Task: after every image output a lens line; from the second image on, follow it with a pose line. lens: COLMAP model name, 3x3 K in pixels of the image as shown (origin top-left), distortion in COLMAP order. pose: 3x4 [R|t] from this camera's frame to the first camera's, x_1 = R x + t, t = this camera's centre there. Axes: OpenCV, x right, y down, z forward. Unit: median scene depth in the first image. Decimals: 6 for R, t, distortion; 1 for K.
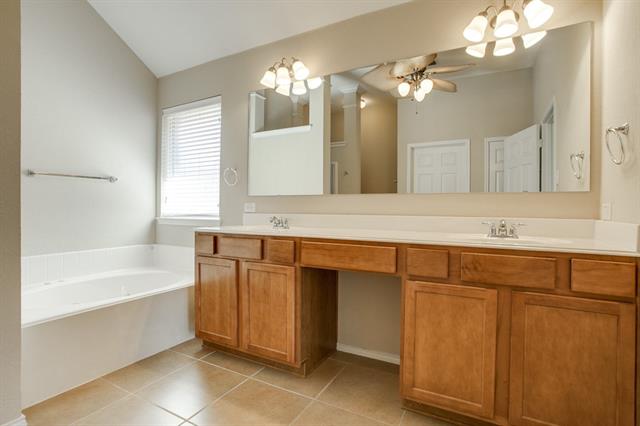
lens RADIAL K [[310.7, 0, 314.0], [0, 310.7, 213.5], [0, 0, 1]] dist [-0.057639, 0.023378]
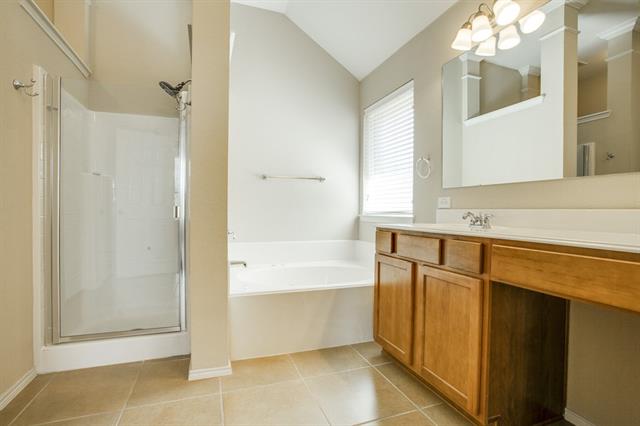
lens RADIAL K [[304.1, 0, 316.4], [0, 304.1, 214.5], [0, 0, 1]] dist [-0.055629, 0.021296]
pose [[0.759648, 0.012861, -0.650208, 0.073733], [-0.017967, 0.999838, -0.001215, 0.024377], [0.650087, 0.012605, 0.759755, 0.189053]]
